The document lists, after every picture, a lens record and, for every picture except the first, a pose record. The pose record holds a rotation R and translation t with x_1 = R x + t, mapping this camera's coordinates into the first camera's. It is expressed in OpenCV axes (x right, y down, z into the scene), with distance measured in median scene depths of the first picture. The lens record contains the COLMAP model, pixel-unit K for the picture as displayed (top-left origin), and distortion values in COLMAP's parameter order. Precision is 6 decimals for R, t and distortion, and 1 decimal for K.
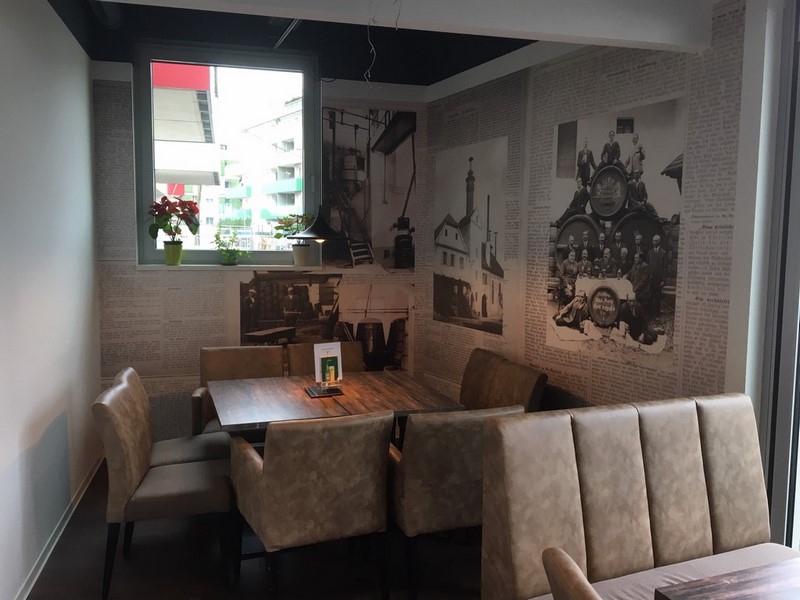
lens RADIAL K [[674.0, 0, 400.0], [0, 674.0, 300.0], [0, 0, 1]] dist [0.095464, -0.153427]
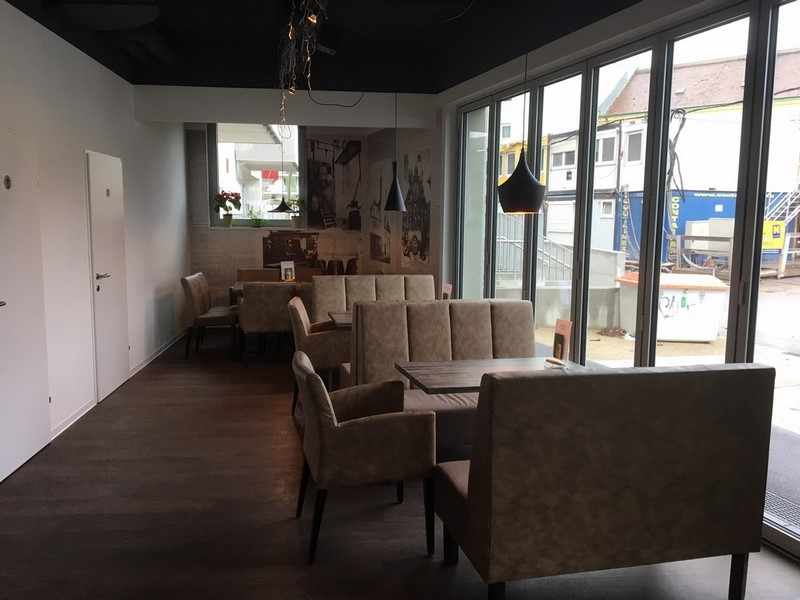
lens RADIAL K [[674.0, 0, 400.0], [0, 674.0, 300.0], [0, 0, 1]] dist [0.095464, -0.153427]
pose [[0.989040, 0.017478, -0.146613, 0.405589], [-0.012976, 0.999416, 0.031605, 0.082873], [0.147080, -0.029356, 0.988689, -0.768126]]
